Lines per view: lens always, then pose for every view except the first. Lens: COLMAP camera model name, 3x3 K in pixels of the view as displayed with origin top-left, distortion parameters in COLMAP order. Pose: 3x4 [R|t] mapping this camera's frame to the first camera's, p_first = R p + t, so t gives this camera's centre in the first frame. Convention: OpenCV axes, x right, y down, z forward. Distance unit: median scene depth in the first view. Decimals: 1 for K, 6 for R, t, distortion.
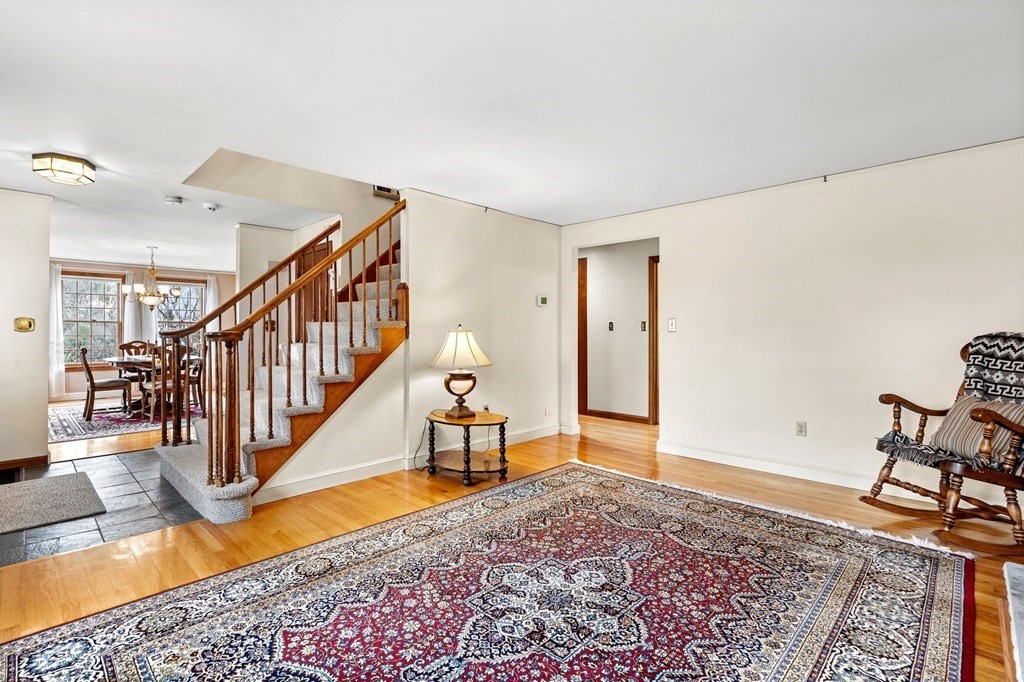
lens RADIAL K [[476.0, 0, 502.3], [0, 476.0, 336.1], [0, 0, 1]] dist [0.000754, 0.000310]
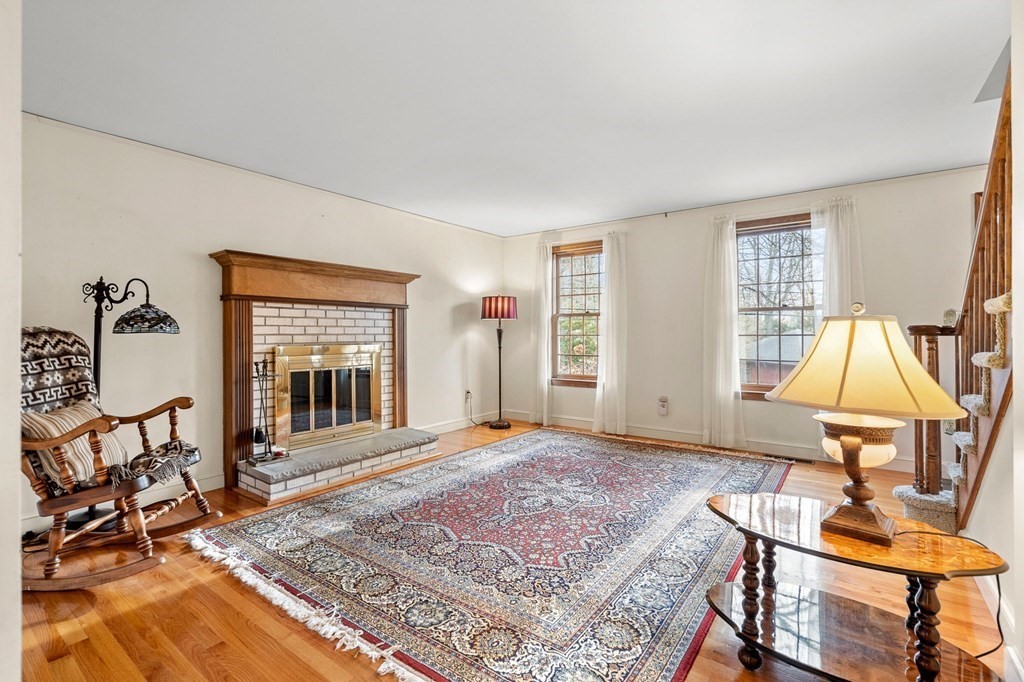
lens RADIAL K [[465.8, 0, 508.5], [0, 465.8, 337.8], [0, 0, 1]] dist [0.000490, 0.000212]
pose [[-0.989143, 0.001974, -0.146942, 0.402167], [-0.000521, 0.999856, 0.016937, -0.000604], [0.146954, 0.016830, -0.989000, 2.048021]]
